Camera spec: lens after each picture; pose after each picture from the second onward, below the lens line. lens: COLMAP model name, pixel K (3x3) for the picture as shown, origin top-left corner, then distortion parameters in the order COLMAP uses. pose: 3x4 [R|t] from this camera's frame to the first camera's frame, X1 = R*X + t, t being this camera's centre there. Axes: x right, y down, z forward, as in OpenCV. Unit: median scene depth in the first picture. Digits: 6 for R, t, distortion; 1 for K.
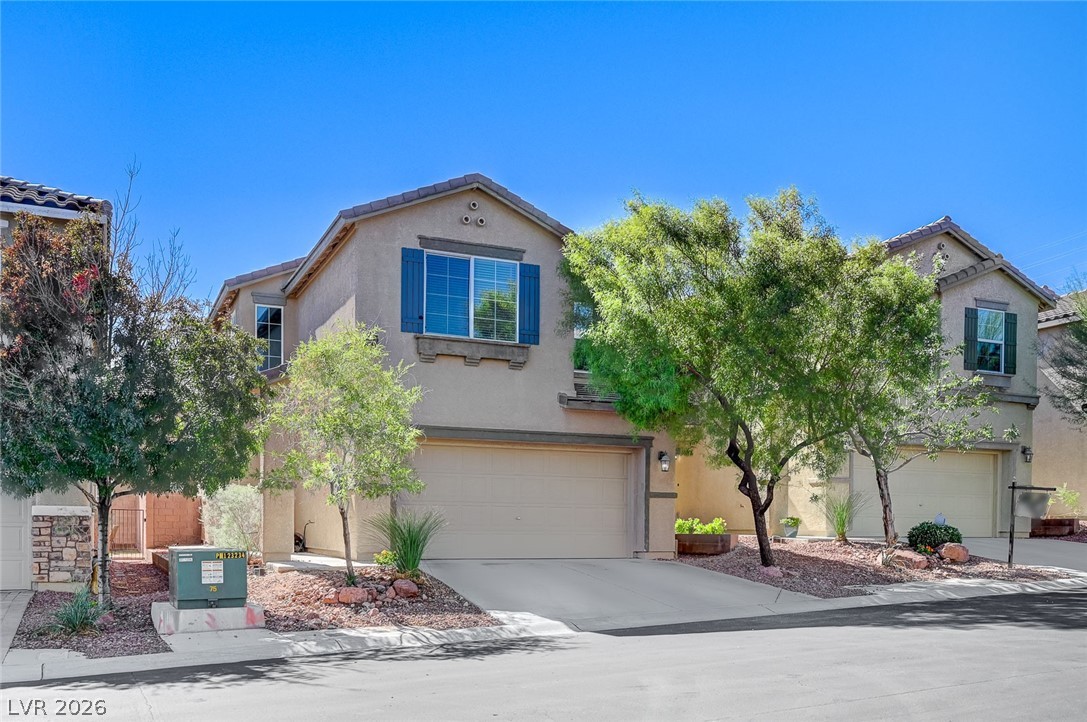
lens RADIAL K [[959.8, 0, 544.2], [0, 959.8, 434.5], [0, 0, 1]] dist [0.000849, 0.006535]
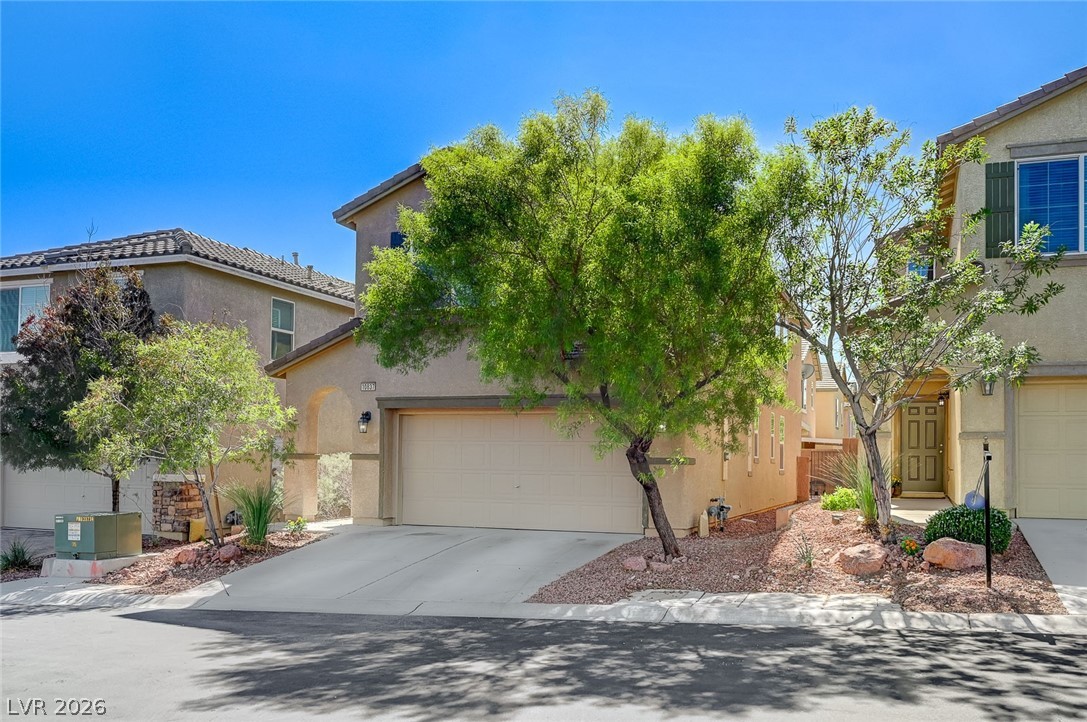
lens RADIAL K [[951.6, 0, 547.1], [0, 951.6, 347.4], [0, 0, 1]] dist [0.004347, 0.004568]
pose [[0.711713, -0.084742, -0.697340, 0.703458], [0.061244, 0.996402, -0.058578, 0.006607], [0.699795, -0.001018, 0.714343, 0.357722]]
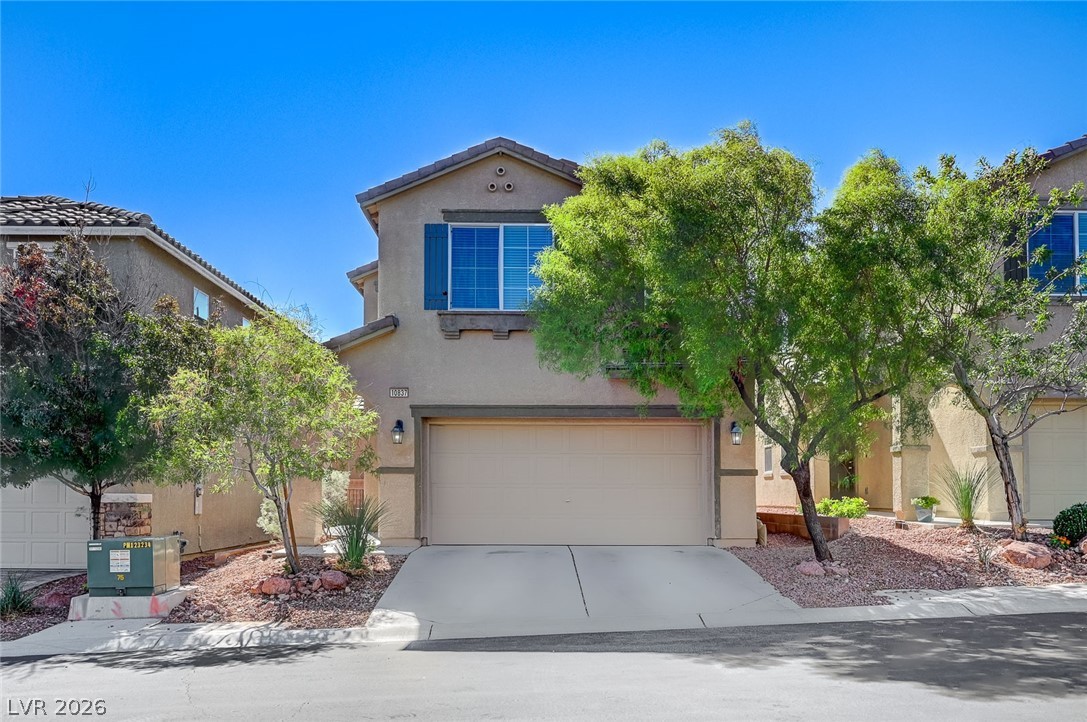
lens RADIAL K [[961.1, 0, 543.5], [0, 961.1, 361.0], [0, 0, 1]] dist [0.002629, 0.001934]
pose [[0.918121, -0.060218, -0.391699, 0.335746], [0.042998, 0.997690, -0.052595, 0.001439], [0.393962, 0.031446, 0.918589, 0.149741]]
